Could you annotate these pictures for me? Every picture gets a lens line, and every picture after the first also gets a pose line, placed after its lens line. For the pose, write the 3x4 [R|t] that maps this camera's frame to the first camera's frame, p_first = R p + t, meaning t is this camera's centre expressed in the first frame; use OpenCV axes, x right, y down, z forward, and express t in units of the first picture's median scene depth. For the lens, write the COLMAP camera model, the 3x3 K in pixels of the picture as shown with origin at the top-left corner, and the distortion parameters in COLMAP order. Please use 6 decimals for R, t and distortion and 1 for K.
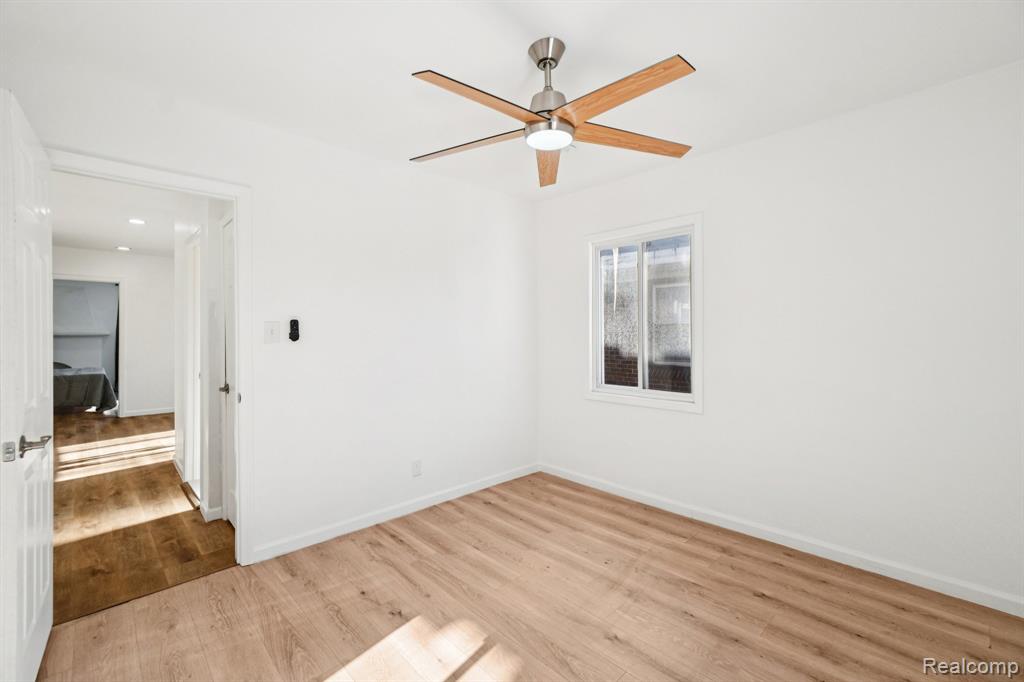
lens RADIAL K [[444.3, 0, 511.8], [0, 444.3, 334.5], [0, 0, 1]] dist [0.002485, 0.001255]
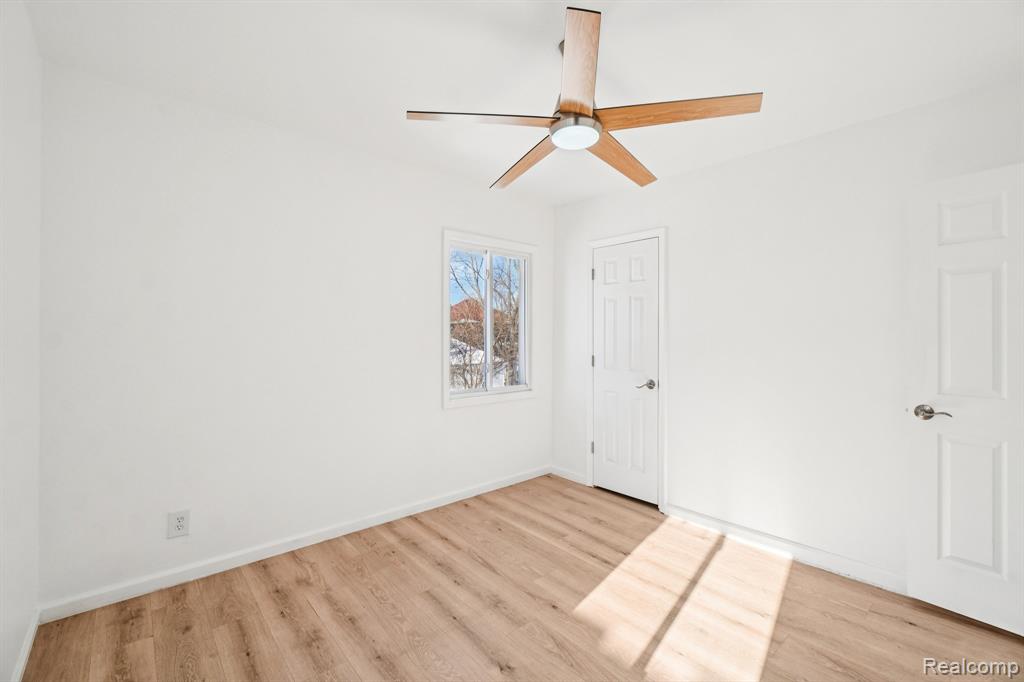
lens RADIAL K [[444.3, 0, 514.2], [0, 444.3, 338.2], [0, 0, 1]] dist [0.002485, 0.001255]
pose [[-0.999408, -0.005884, 0.033910, 0.139804], [-0.005702, 0.999969, 0.005449, -0.005874], [-0.033941, 0.005253, -0.999410, 1.475241]]
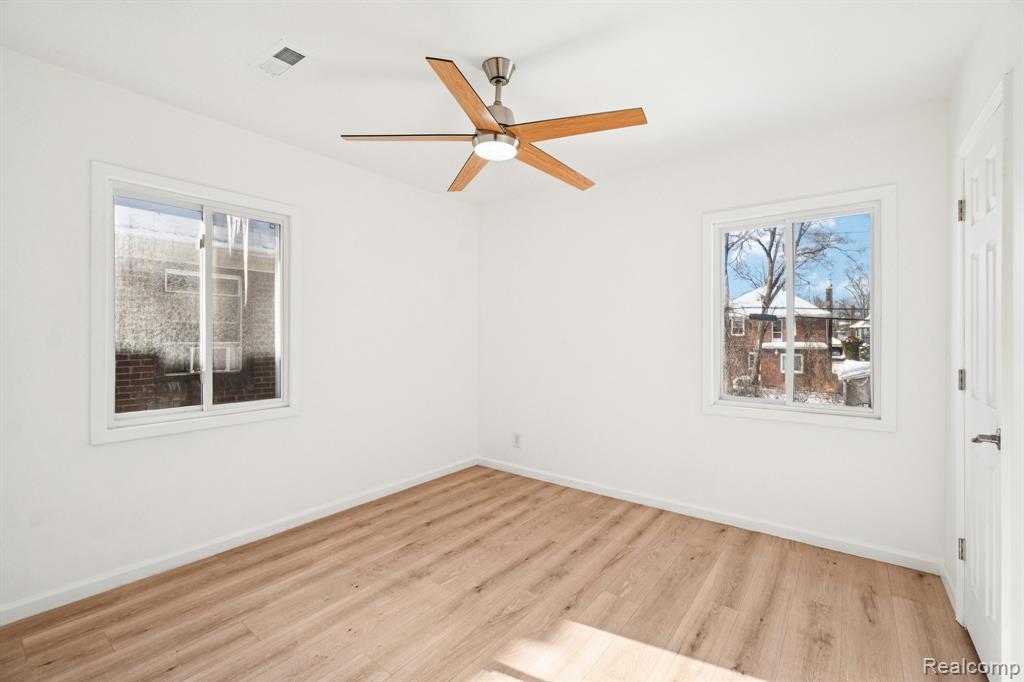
lens RADIAL K [[444.3, 0, 516.8], [0, 444.3, 339.4], [0, 0, 1]] dist [0.002485, 0.001255]
pose [[-0.153007, -0.010335, 0.988171, -0.734098], [-0.001937, 0.999947, 0.010159, 0.002918], [-0.988223, -0.000360, -0.153019, 0.831223]]
